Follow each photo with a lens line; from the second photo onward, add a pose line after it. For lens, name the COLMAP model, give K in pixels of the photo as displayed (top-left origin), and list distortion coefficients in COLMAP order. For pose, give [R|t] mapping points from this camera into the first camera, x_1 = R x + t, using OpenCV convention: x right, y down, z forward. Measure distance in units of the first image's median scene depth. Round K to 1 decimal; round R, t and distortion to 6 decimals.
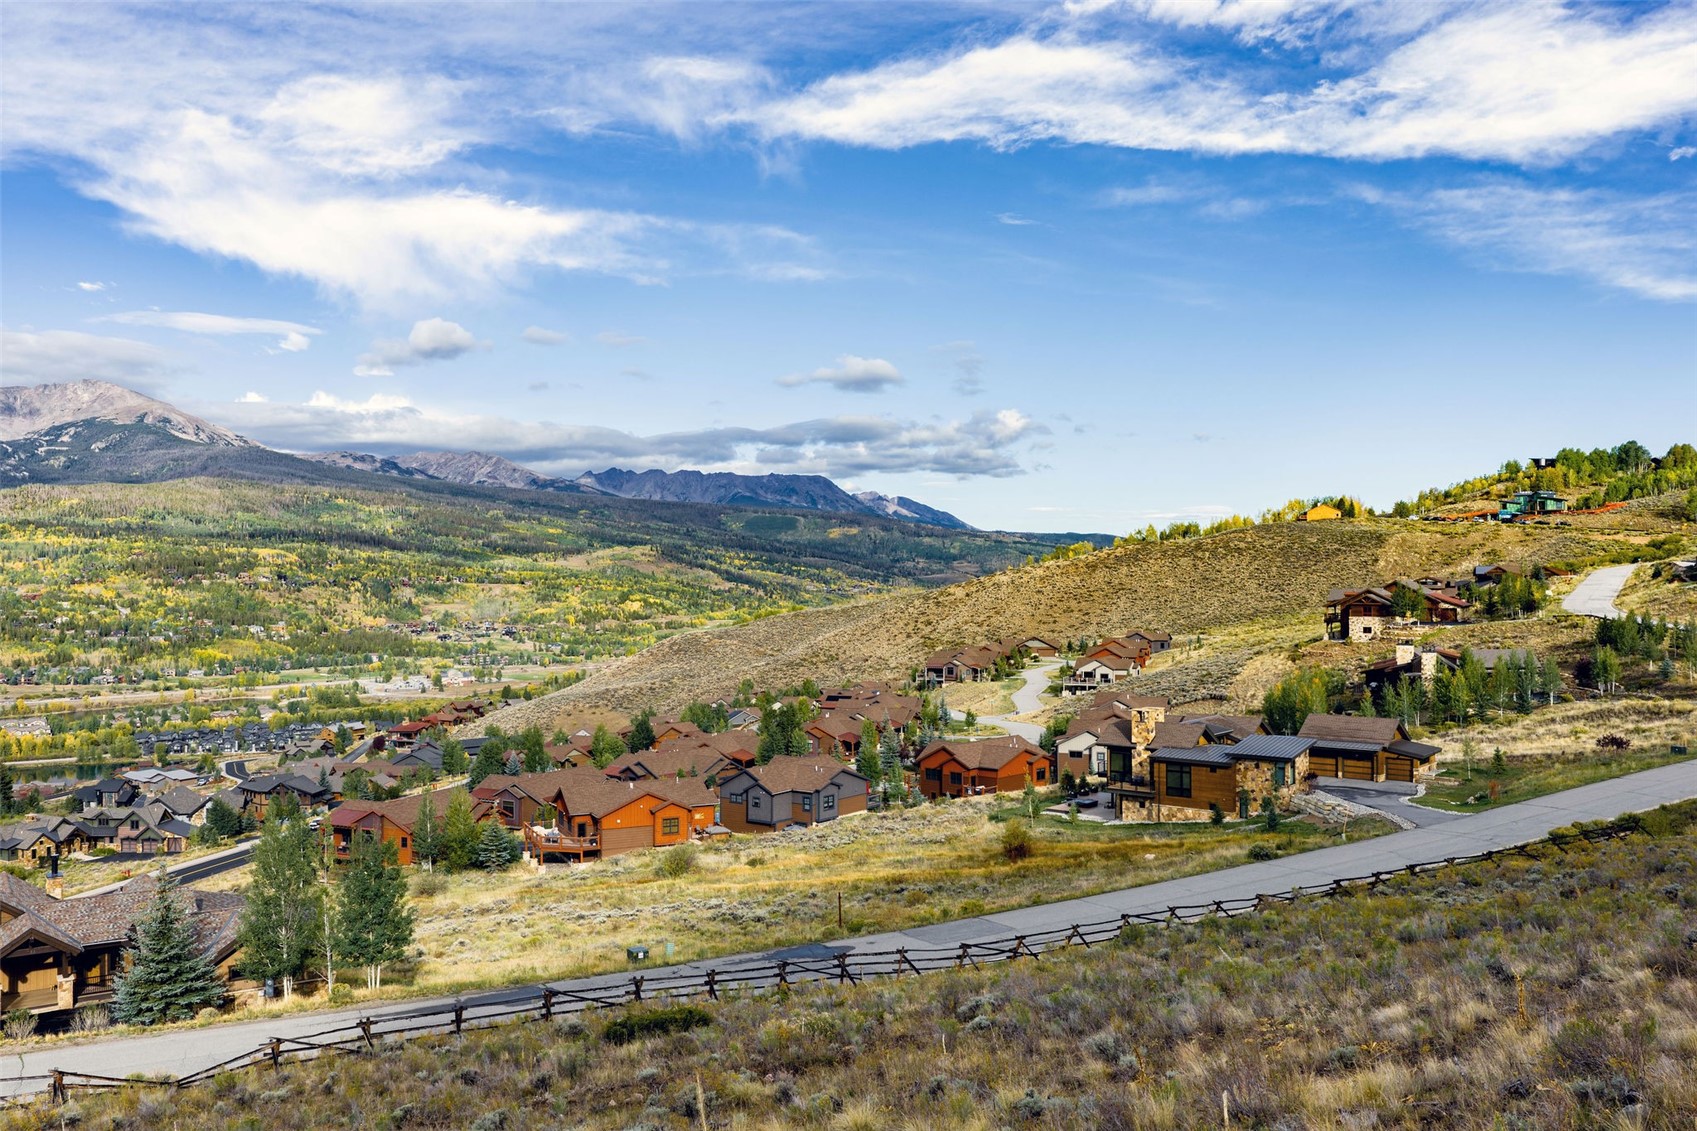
lens RADIAL K [[1402.4, 0, 851.6], [0, 1402.4, 575.5], [0, 0, 1]] dist [0.030717, -0.050947]
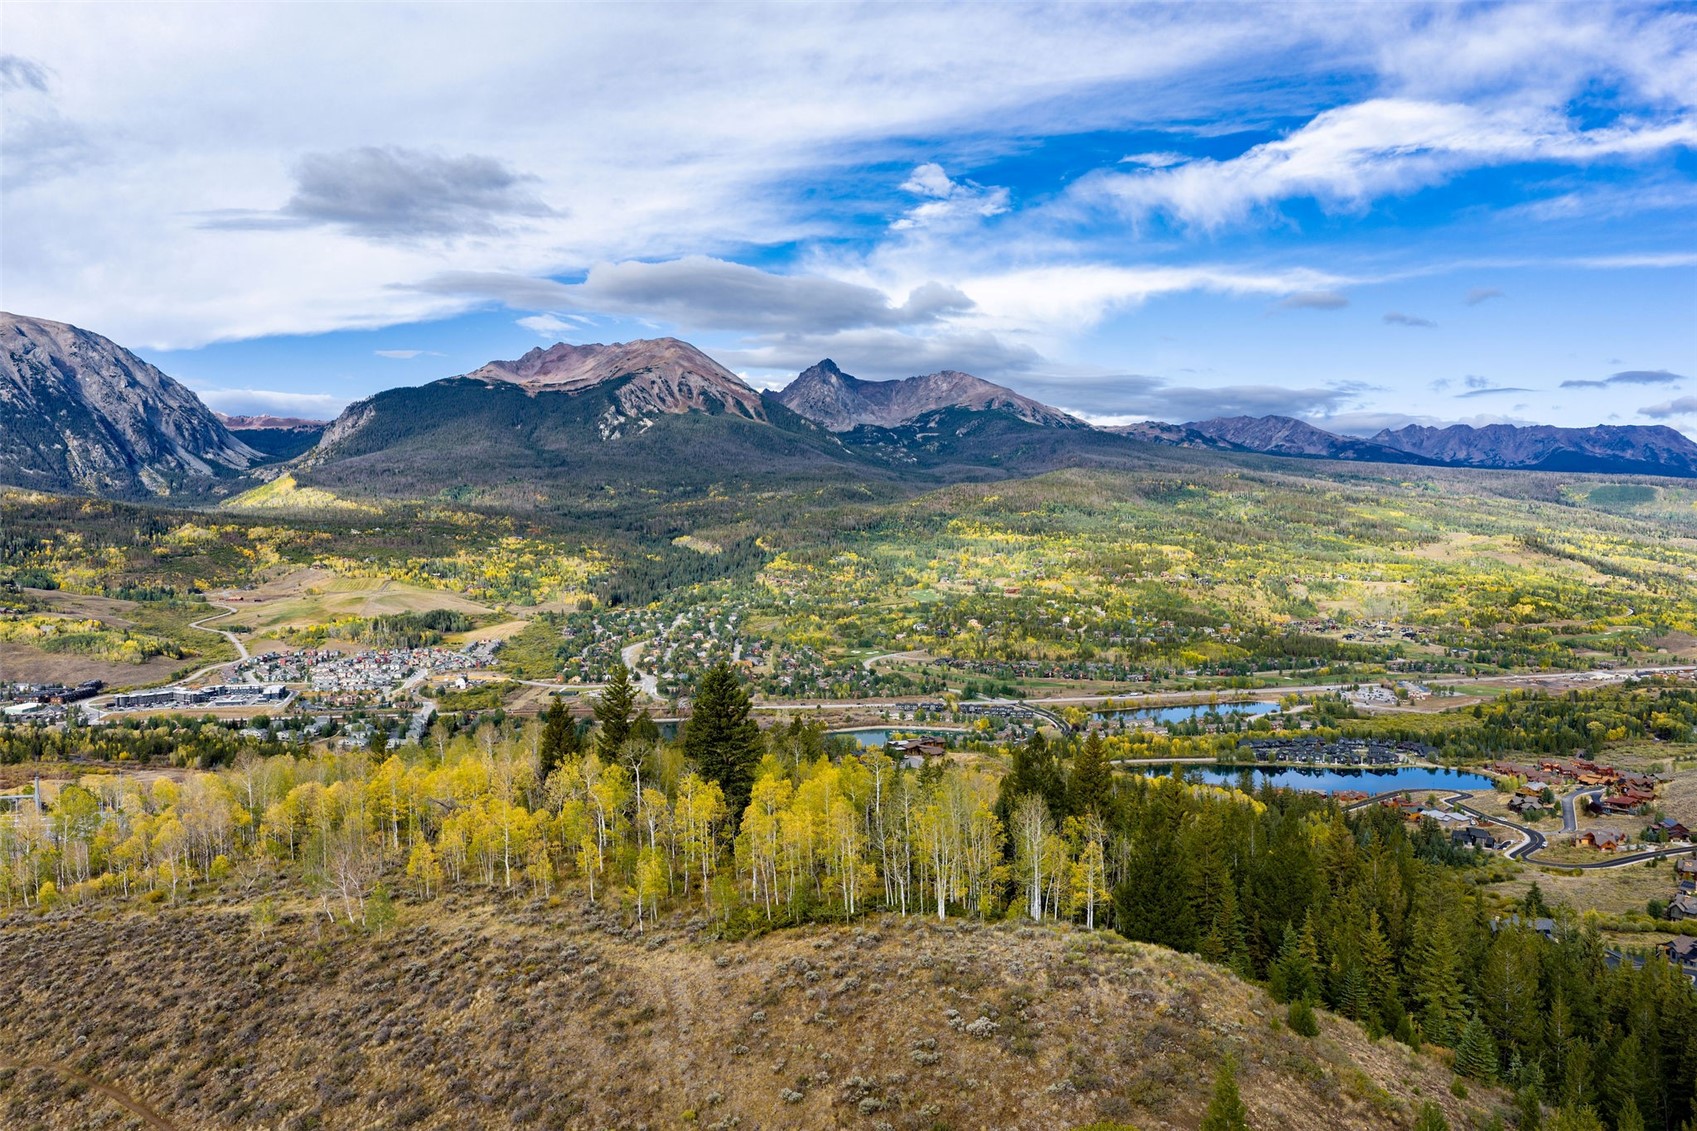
lens RADIAL K [[1403.5, 0, 852.4], [0, 1403.5, 574.3], [0, 0, 1]] dist [0.038730, -0.071817]
pose [[0.860979, 0.021503, -0.508187, -0.068814], [-0.004932, 0.999412, 0.033932, -0.045561], [0.508617, -0.026709, 0.860578, -0.175255]]
